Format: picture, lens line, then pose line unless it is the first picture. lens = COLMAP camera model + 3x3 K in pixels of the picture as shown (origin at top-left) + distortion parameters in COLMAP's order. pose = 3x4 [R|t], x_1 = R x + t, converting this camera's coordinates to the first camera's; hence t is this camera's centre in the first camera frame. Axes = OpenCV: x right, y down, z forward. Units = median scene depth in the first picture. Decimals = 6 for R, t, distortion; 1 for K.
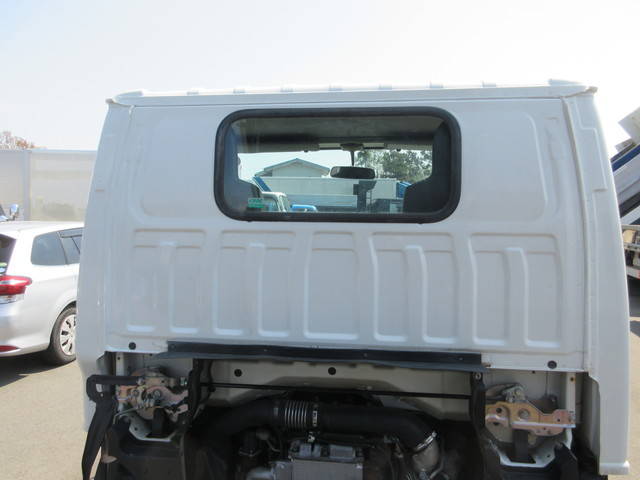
lens RADIAL K [[477.6, 0, 317.8], [0, 477.6, 239.8], [0, 0, 1]] dist [0.010778, 0.005355]
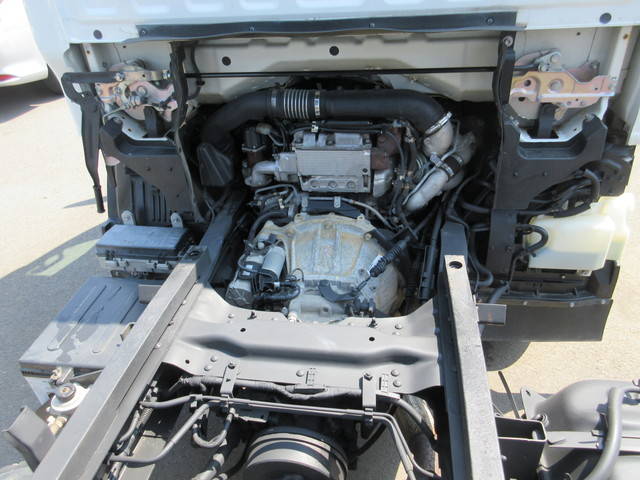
lens RADIAL K [[477.6, 0, 320.2], [0, 477.6, 240.6], [0, 0, 1]] dist [0.010778, 0.005355]
pose [[0.997734, -0.039785, -0.054262, 0.038138], [0.062270, 0.851481, 0.520676, 0.118817], [0.025488, -0.522875, 0.852028, 0.098677]]
